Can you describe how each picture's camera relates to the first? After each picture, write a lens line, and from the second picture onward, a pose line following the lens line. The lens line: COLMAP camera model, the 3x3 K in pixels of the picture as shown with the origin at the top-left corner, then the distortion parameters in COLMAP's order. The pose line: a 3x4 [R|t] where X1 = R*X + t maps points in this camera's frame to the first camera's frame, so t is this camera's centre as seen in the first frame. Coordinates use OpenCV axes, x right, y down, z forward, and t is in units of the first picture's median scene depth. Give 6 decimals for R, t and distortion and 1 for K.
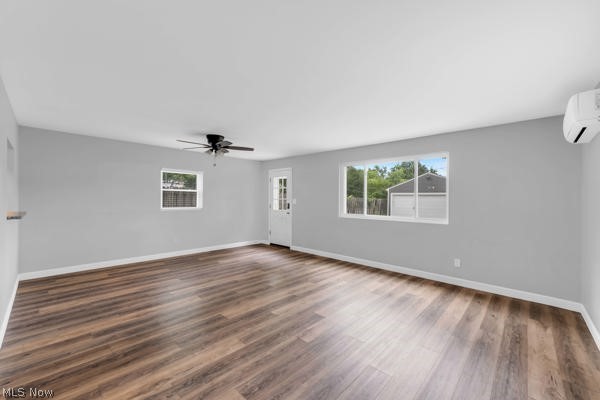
lens RADIAL K [[245.5, 0, 300.0], [0, 245.5, 200.0], [0, 0, 1]] dist [0.009609, -0.000068]
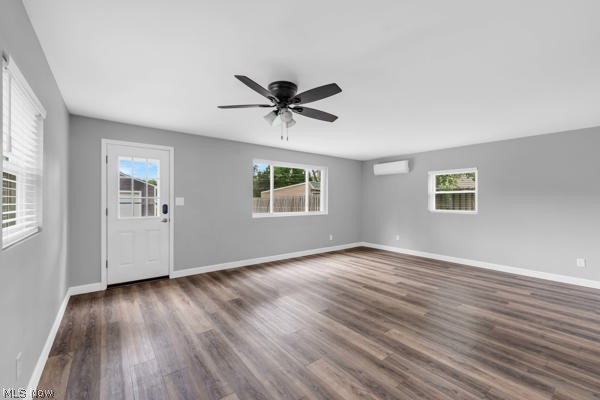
lens RADIAL K [[252.1, 0, 287.7], [0, 252.1, 201.3], [0, 0, 1]] dist [0.000083, 0.000094]
pose [[0.167672, -0.015786, 0.985716, -1.075742], [0.001555, 0.999875, 0.015748, -0.007268], [-0.985842, -0.001107, 0.167676, 1.049123]]
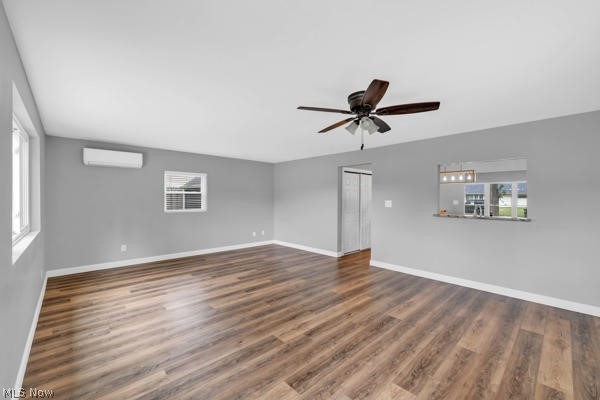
lens RADIAL K [[245.5, 0, 300.0], [0, 245.5, 200.0], [0, 0, 1]] dist [0.009609, -0.000068]
pose [[-0.998389, -0.014901, 0.054750, -0.276005], [-0.014374, 0.999847, 0.010007, -0.015243], [-0.054891, 0.009203, -0.998450, 1.859218]]
